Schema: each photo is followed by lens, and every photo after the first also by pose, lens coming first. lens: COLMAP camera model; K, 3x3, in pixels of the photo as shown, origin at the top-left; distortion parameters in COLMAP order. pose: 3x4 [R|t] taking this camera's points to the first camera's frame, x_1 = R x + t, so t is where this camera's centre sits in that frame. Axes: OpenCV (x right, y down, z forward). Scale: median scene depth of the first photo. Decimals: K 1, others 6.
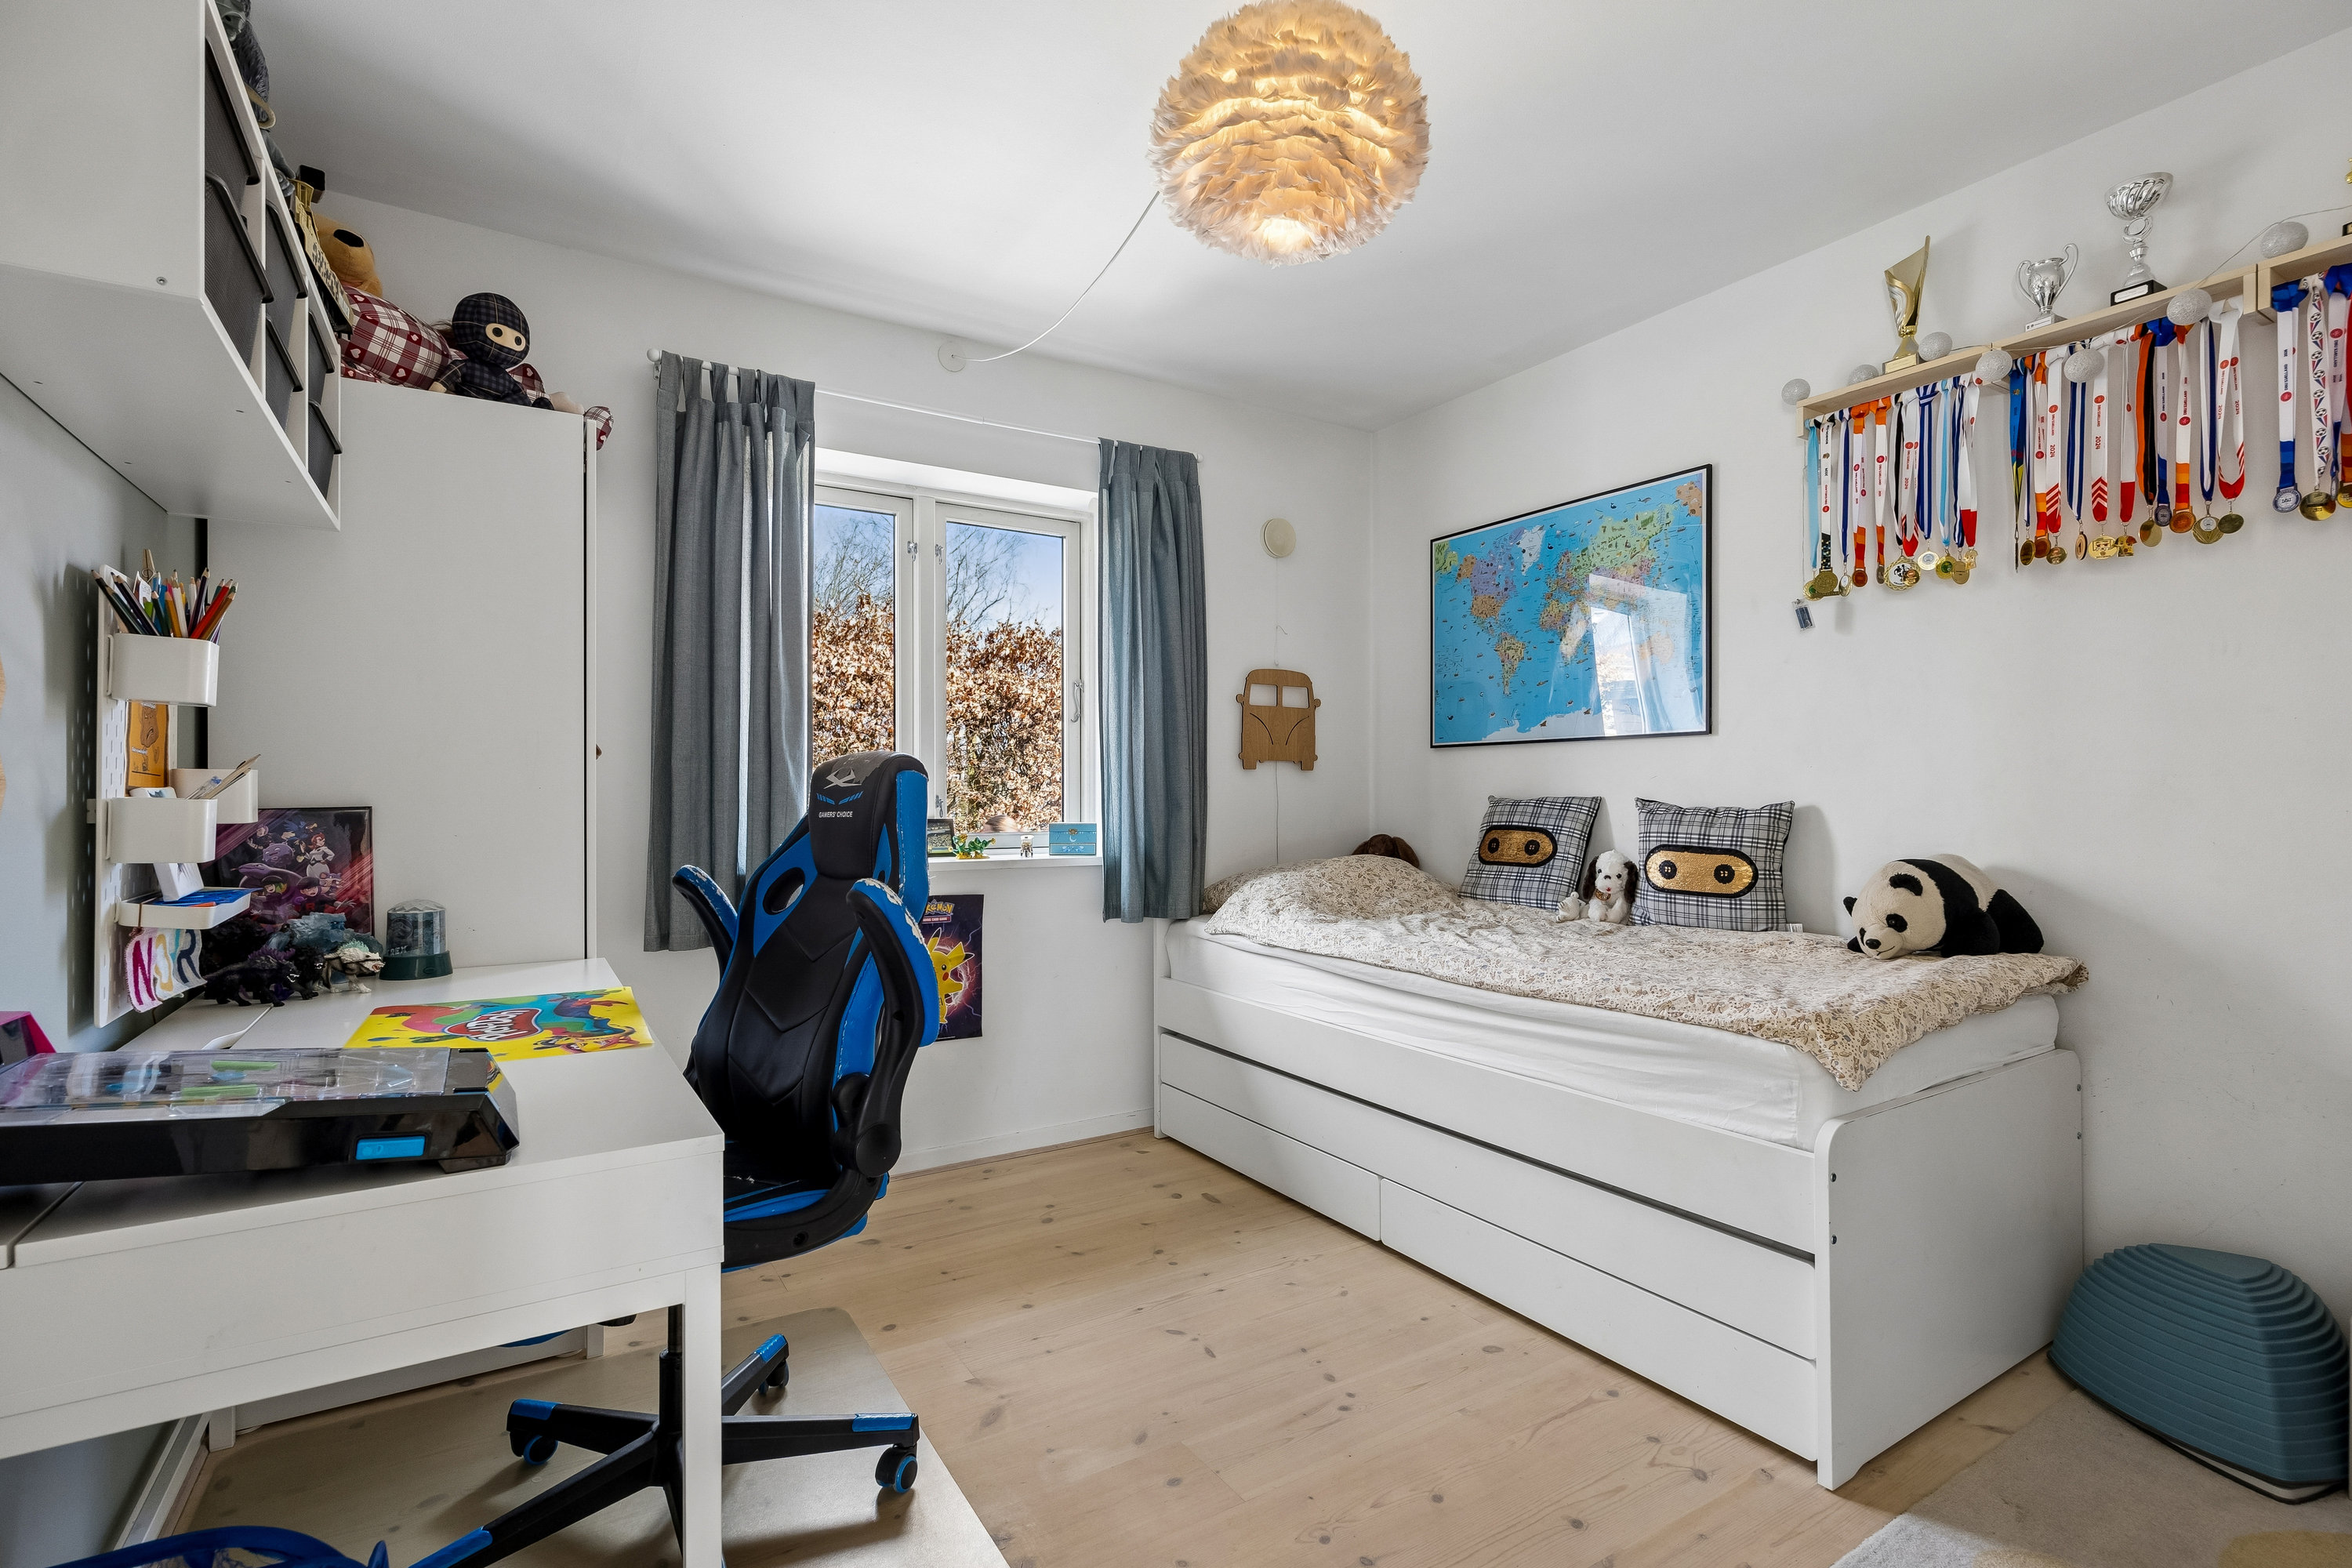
lens RADIAL K [[1102.7, 0, 1181.9], [0, 1102.7, 797.1], [0, 0, 1]] dist [0.002655, 0.000272]
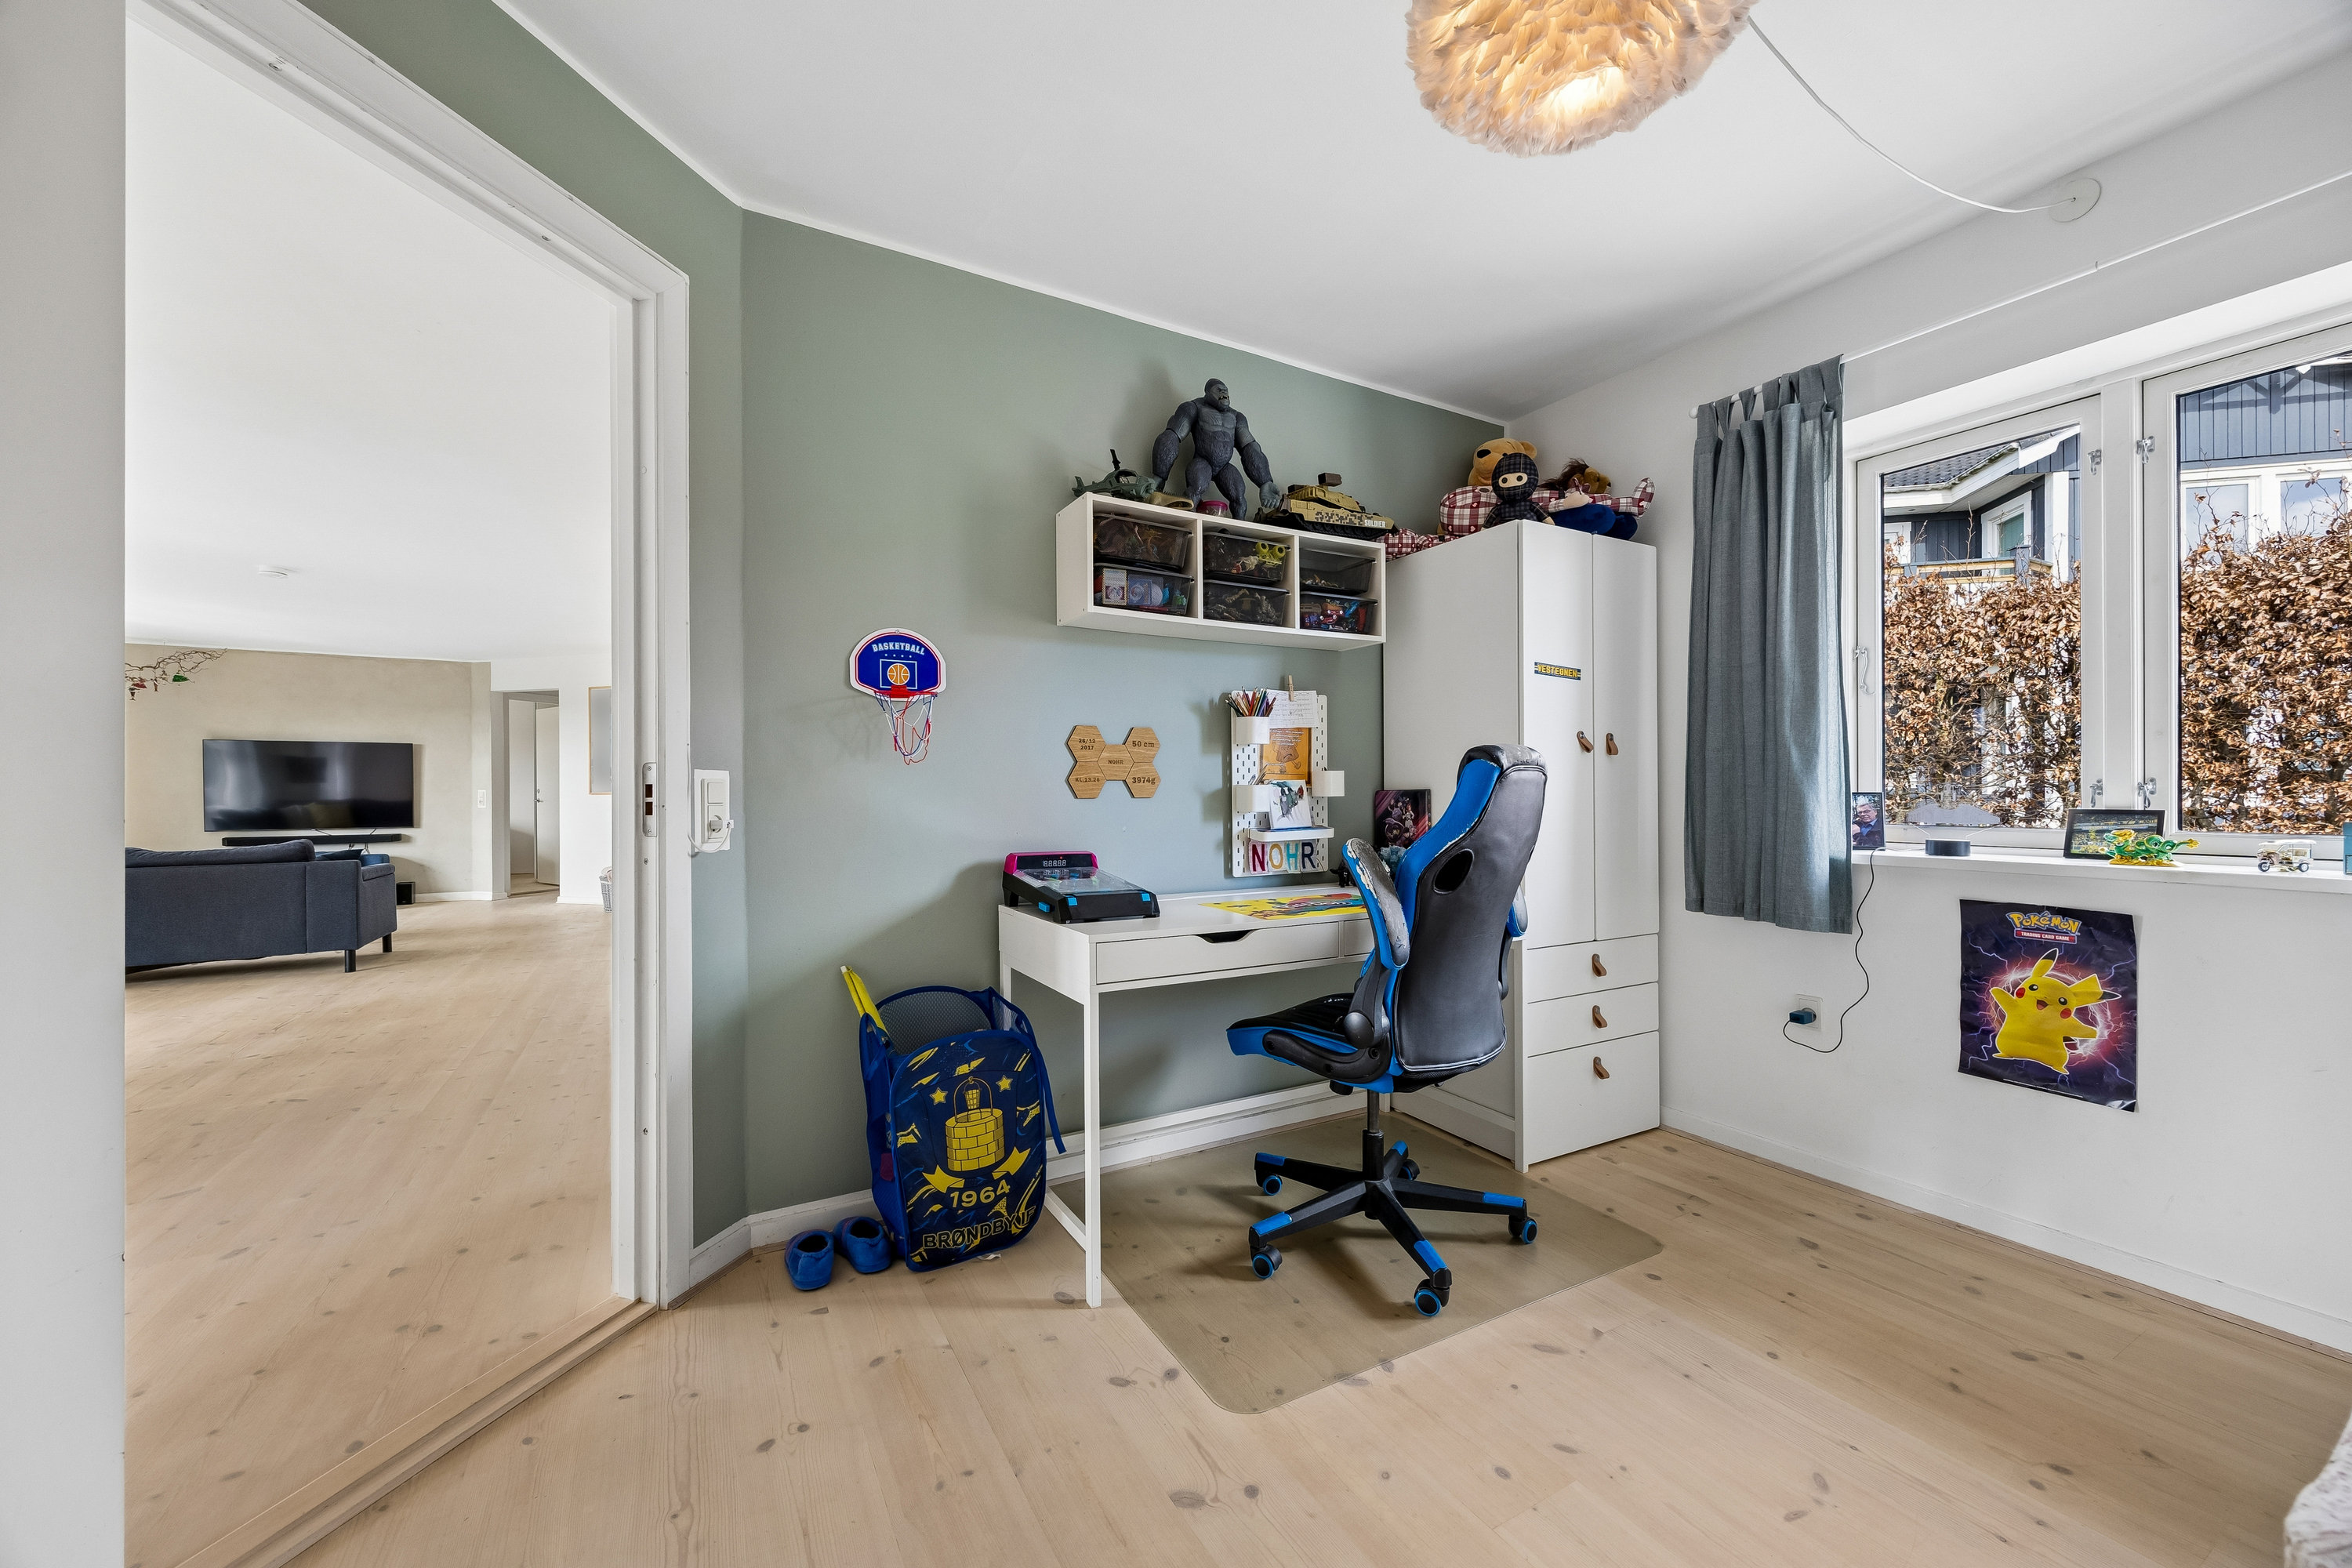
lens RADIAL K [[915.1, 0, 1177.8], [0, 915.1, 785.4], [0, 0, 1]] dist [-0.000929, -0.000130]
pose [[-0.056120, 0.001410, -0.998423, 0.520222], [0.006131, 0.999981, 0.001067, -0.001170], [0.998405, -0.006061, -0.056127, 0.474180]]
